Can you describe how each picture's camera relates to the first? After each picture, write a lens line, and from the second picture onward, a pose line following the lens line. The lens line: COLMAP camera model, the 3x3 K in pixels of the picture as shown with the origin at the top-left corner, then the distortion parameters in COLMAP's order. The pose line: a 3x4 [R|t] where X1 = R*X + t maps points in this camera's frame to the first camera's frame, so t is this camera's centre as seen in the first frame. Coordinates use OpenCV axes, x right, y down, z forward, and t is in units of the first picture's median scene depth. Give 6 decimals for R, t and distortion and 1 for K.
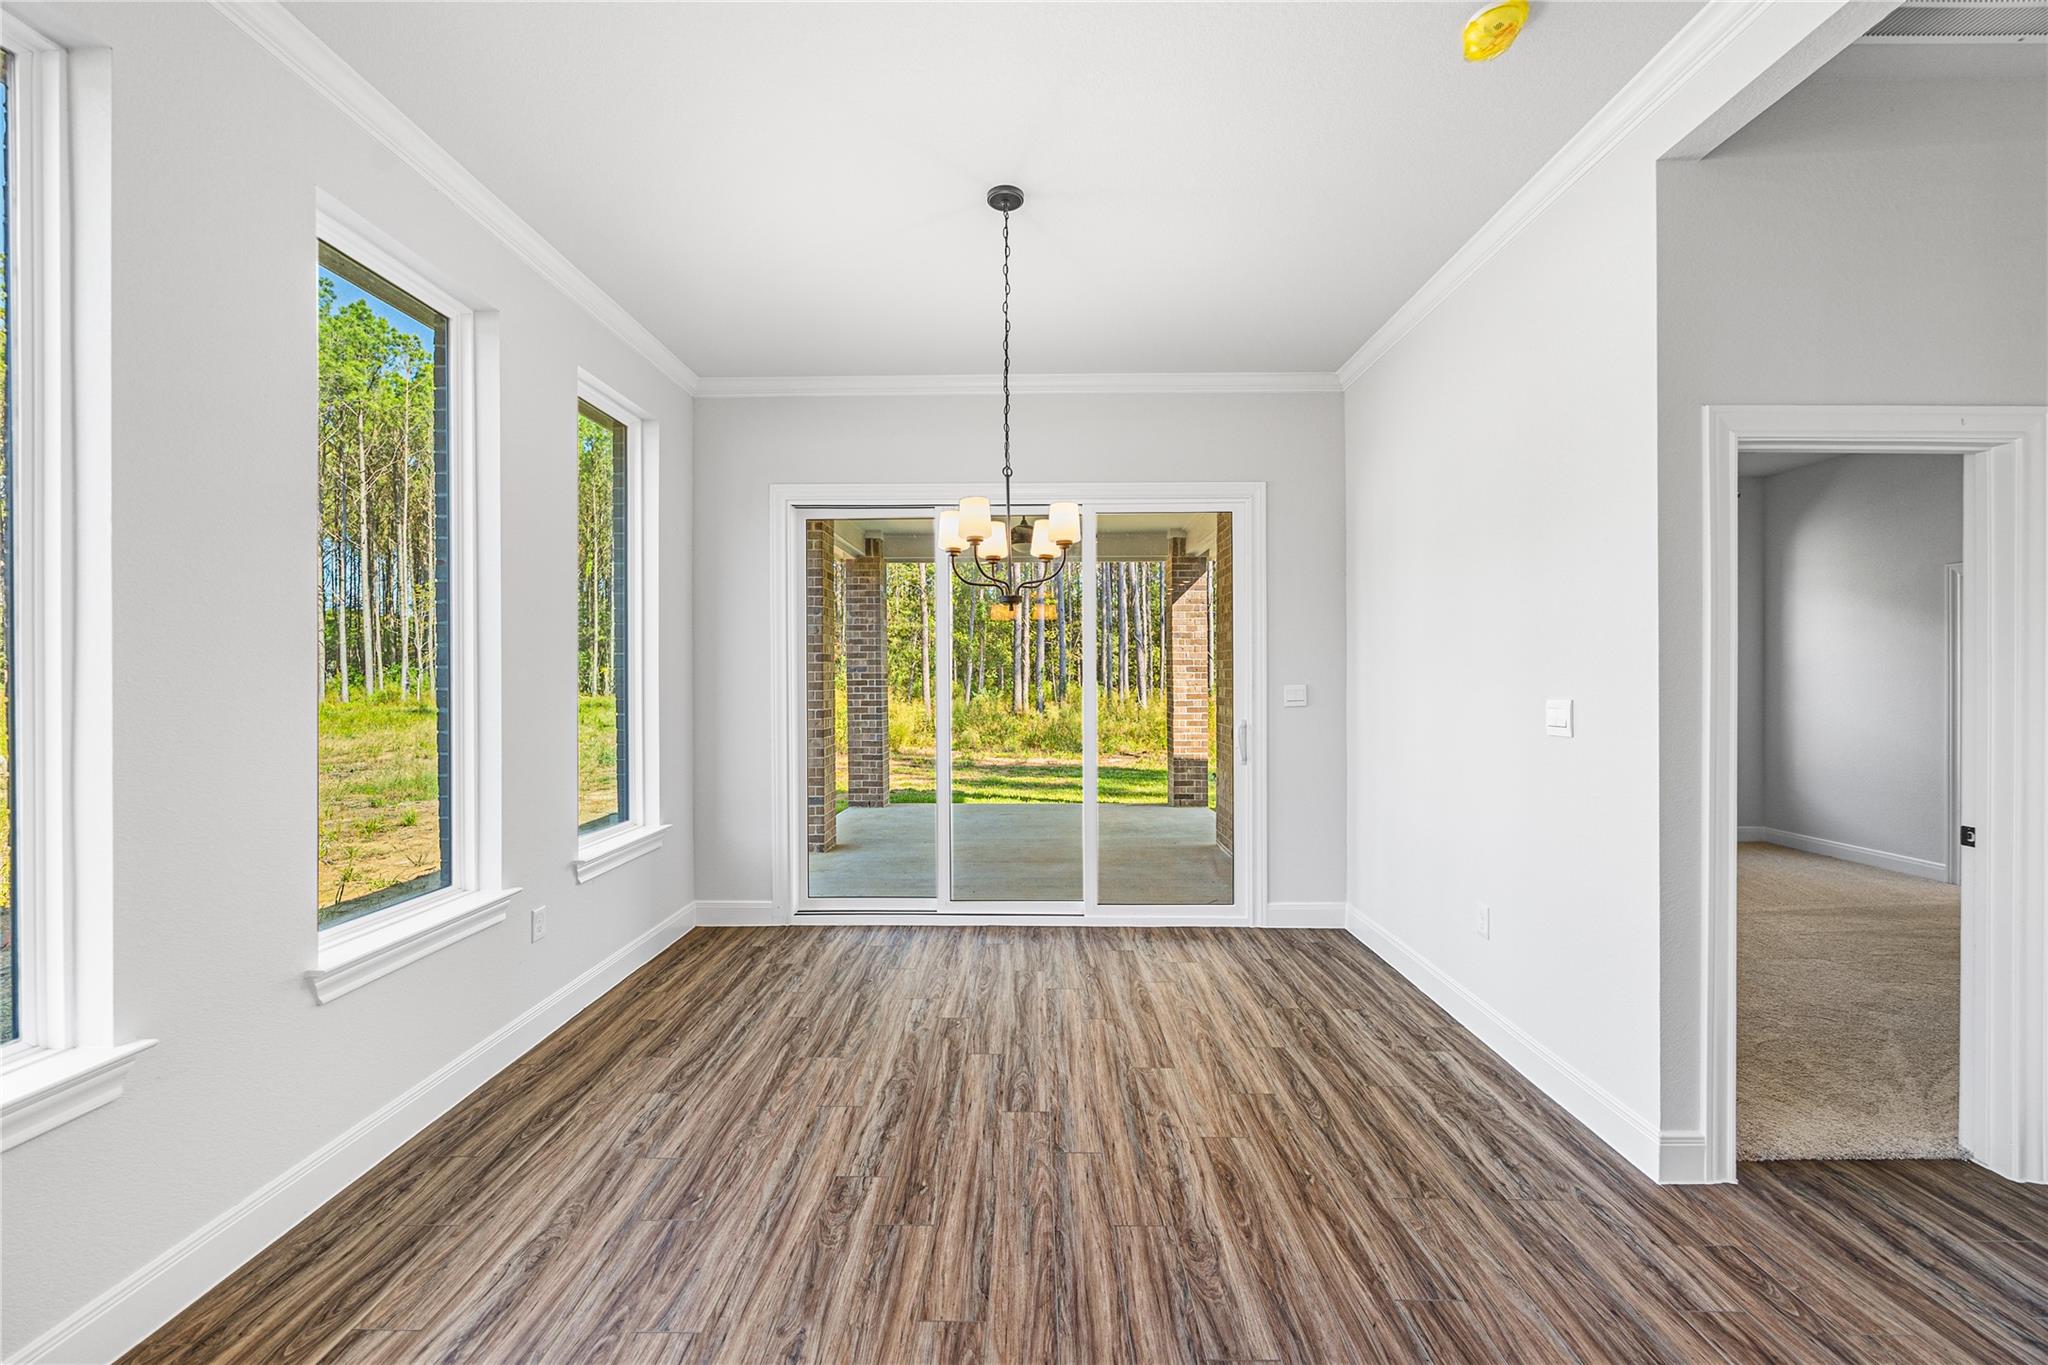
lens RADIAL K [[800.7, 0, 1018.0], [0, 800.7, 681.6], [0, 0, 1]] dist [-0.001825, -0.000411]
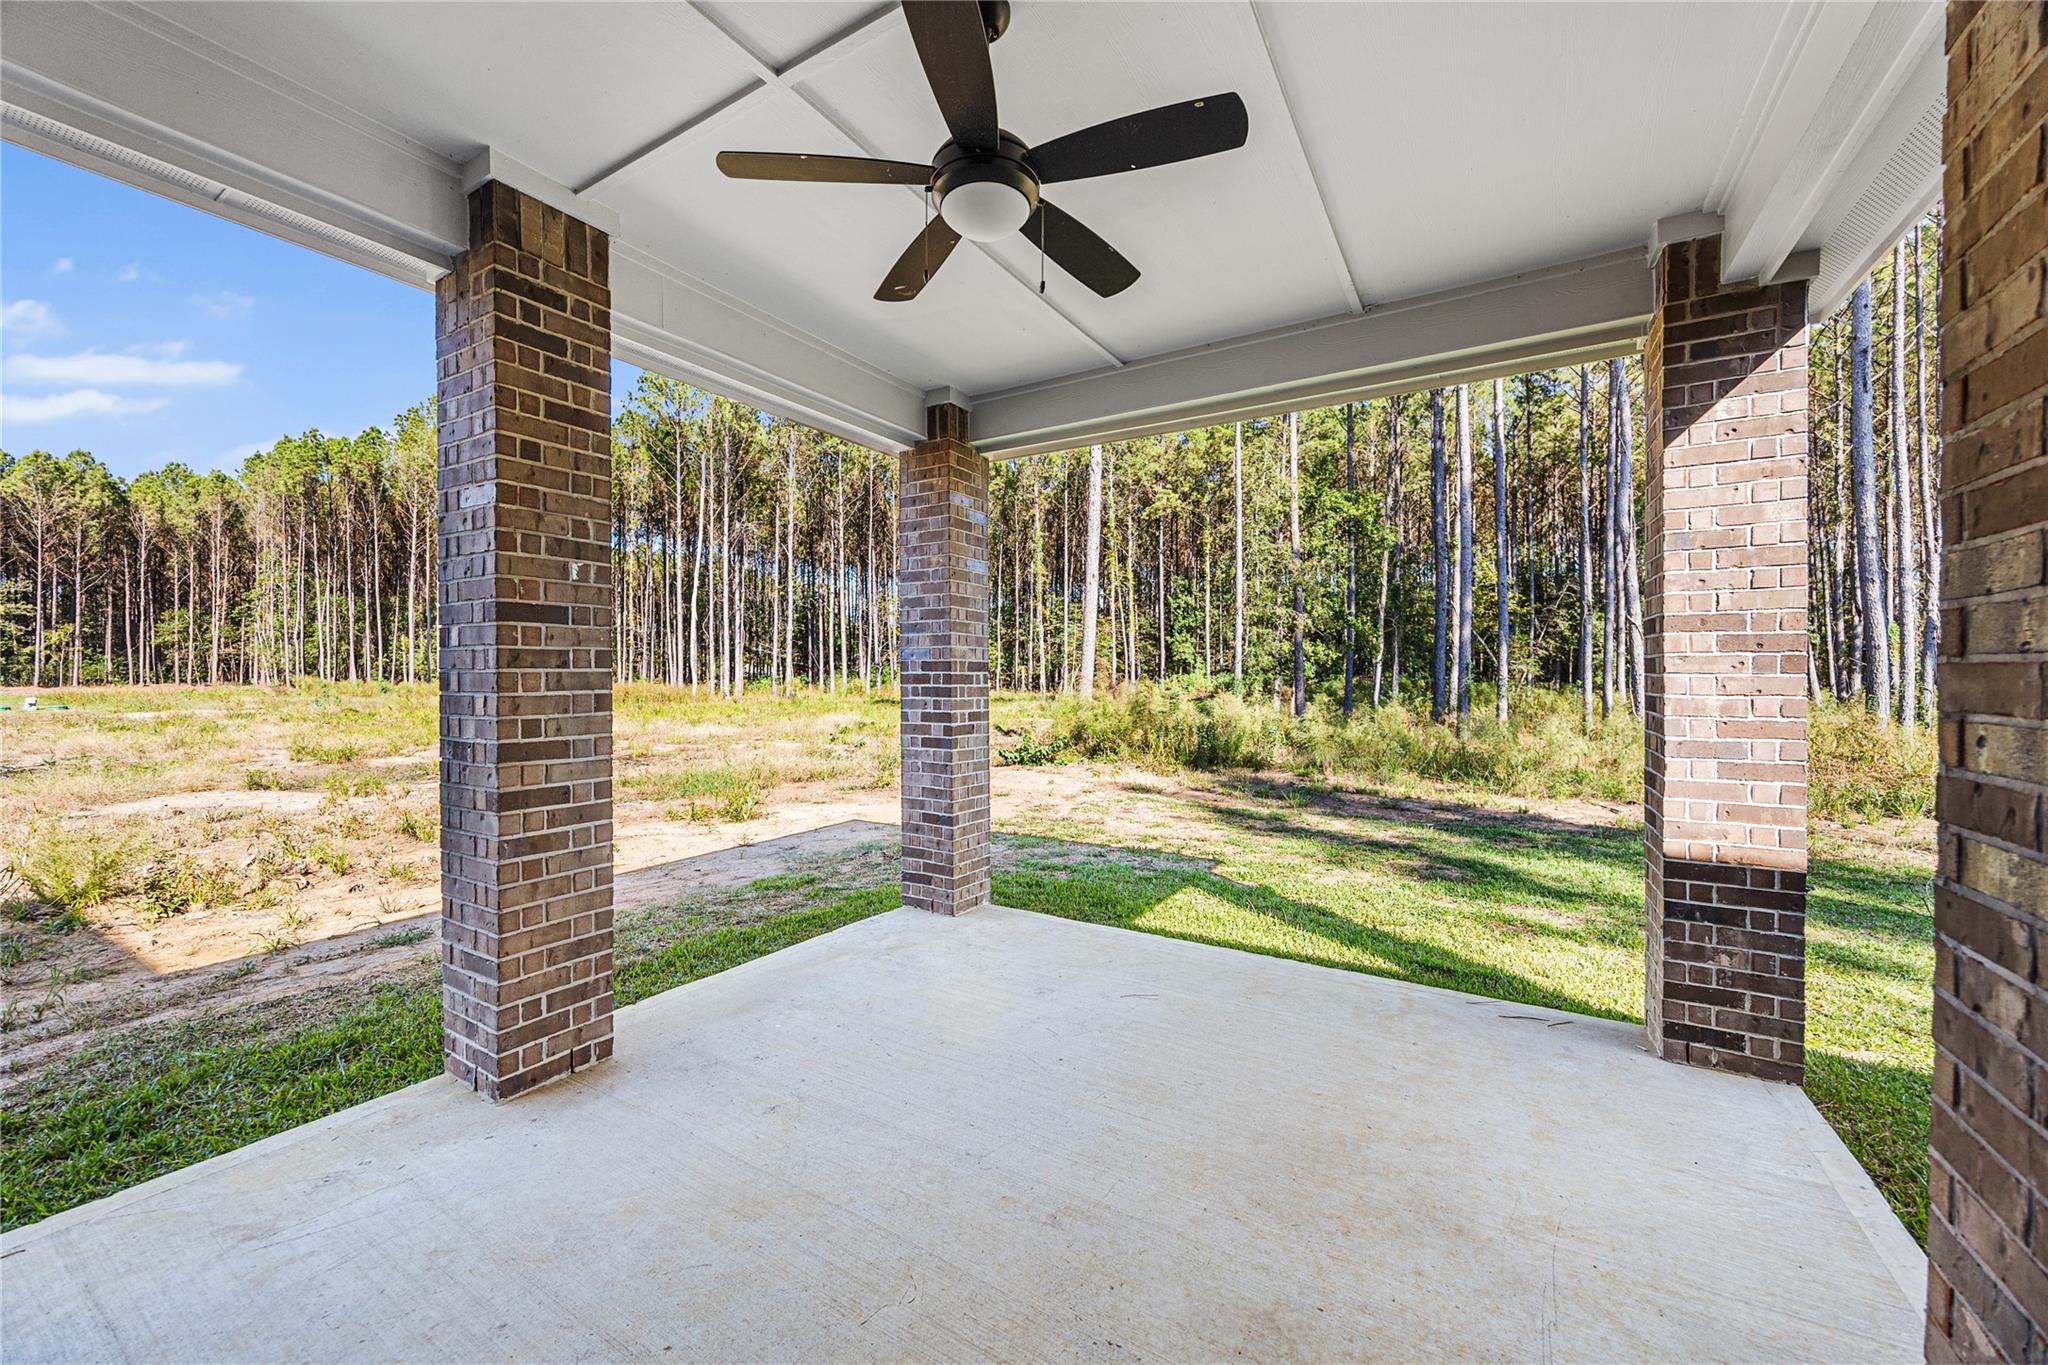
lens RADIAL K [[800.7, 0, 994.2], [0, 800.7, 679.5], [0, 0, 1]] dist [-0.001825, -0.000411]
pose [[0.868461, 0.008932, -0.495678, 0.404066], [-0.009519, 0.999954, 0.001341, 0.002970], [0.495667, 0.003554, 0.868506, 1.989942]]
